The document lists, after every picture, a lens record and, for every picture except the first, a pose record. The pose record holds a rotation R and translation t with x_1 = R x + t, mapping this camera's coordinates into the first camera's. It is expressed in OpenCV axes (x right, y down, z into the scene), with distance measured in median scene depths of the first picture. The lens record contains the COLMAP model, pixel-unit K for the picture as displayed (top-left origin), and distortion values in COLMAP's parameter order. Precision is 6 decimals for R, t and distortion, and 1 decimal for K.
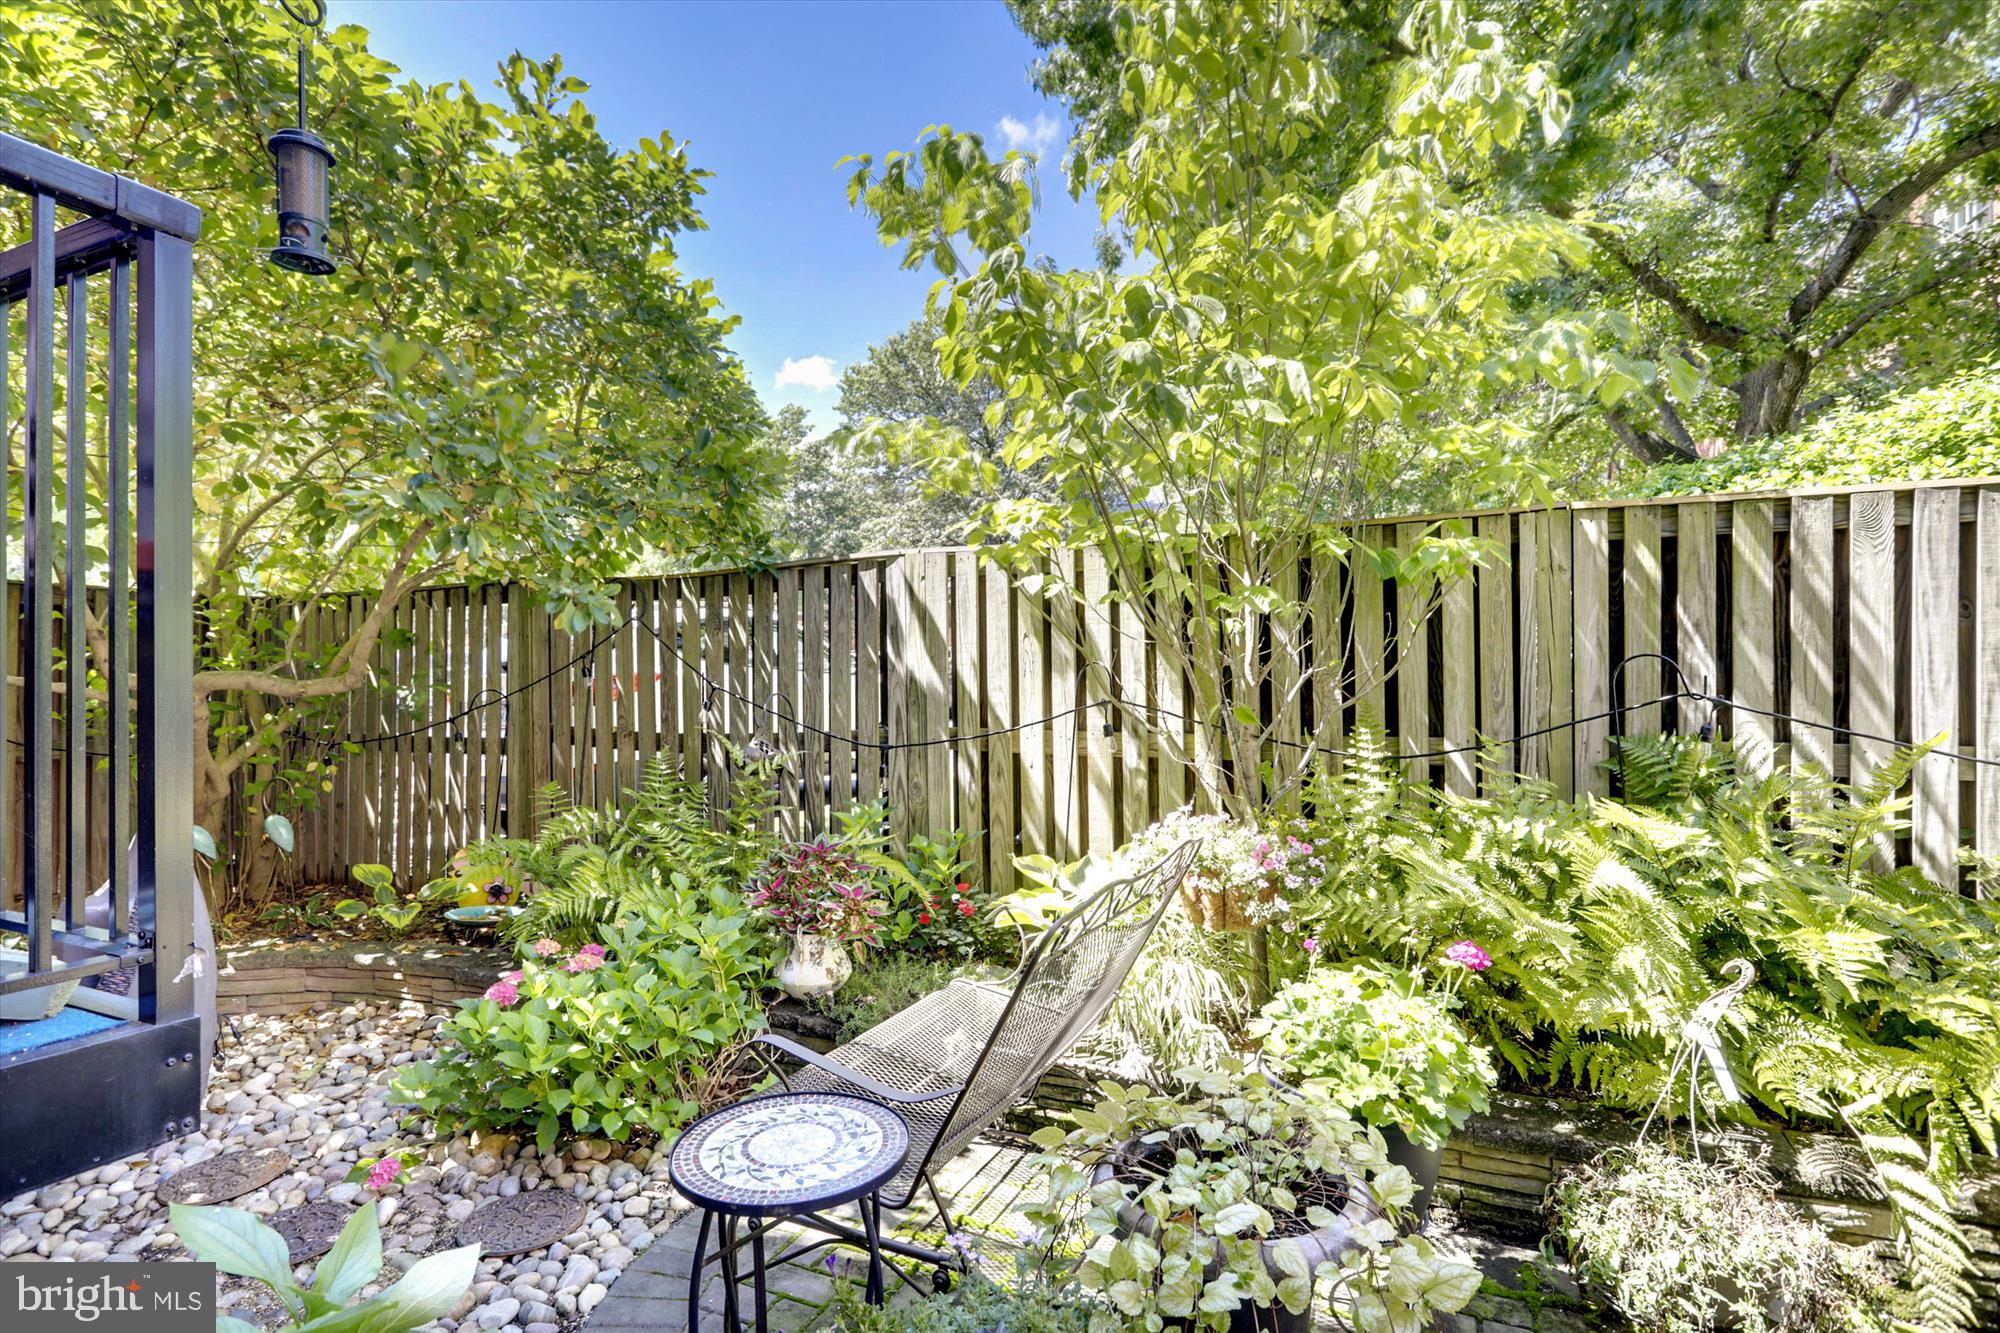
lens RADIAL K [[972.2, 0, 1000.0], [0, 972.2, 666.5], [0, 0, 1]] dist [-0.000112, -0.000022]
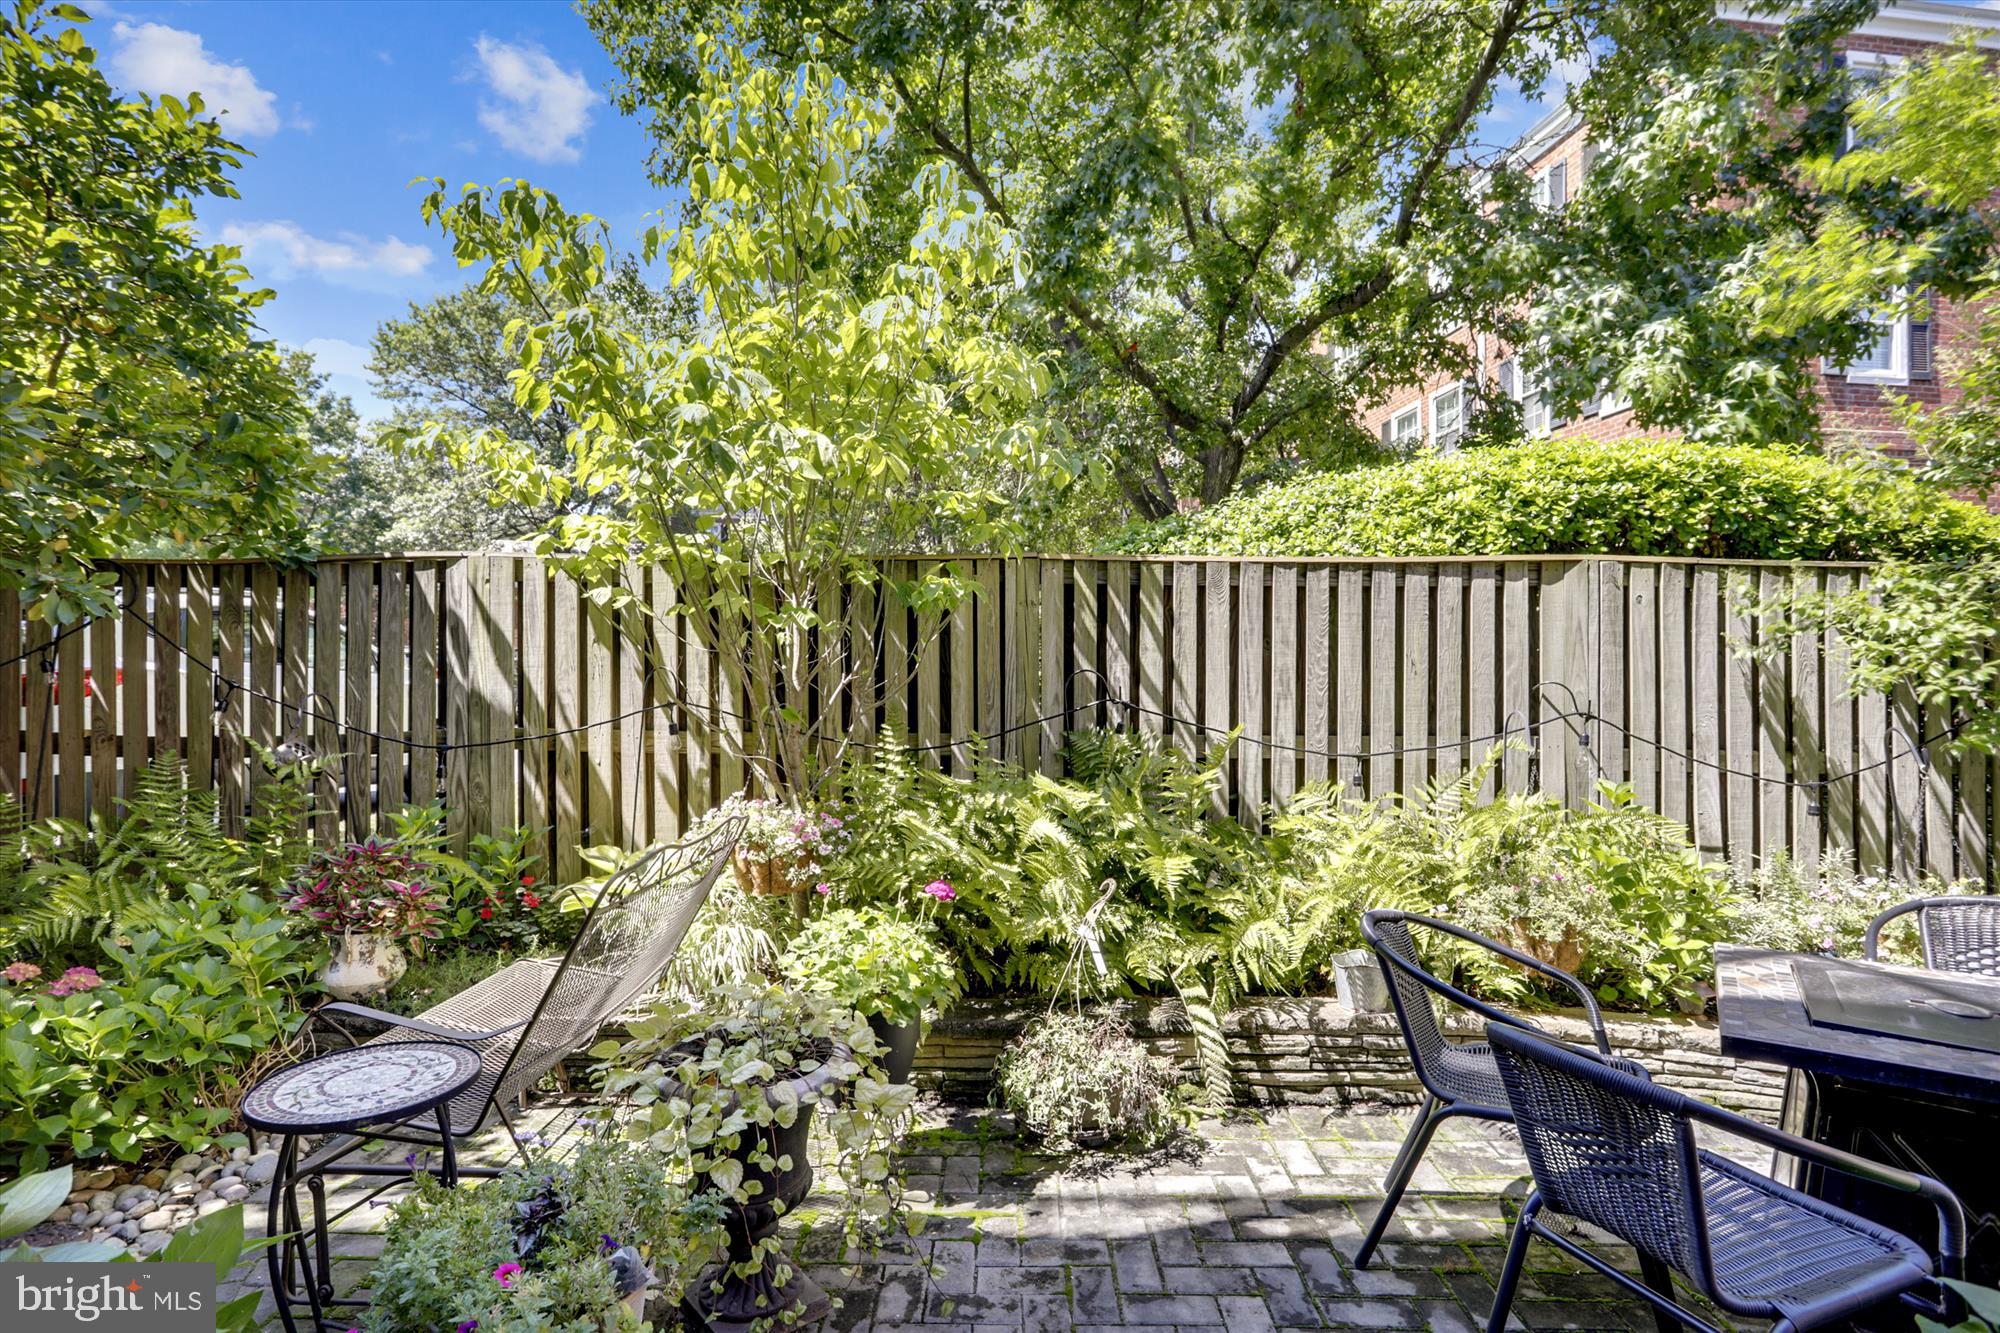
lens RADIAL K [[1010.2, 0, 998.4], [0, 1010.2, 685.1], [0, 0, 1]] dist [-0.009503, 0.000077]
pose [[0.919929, 0.012707, 0.391880, 0.000328], [-0.018299, 0.999777, 0.010536, -0.004263], [-0.391659, -0.016864, 0.919956, -0.242954]]
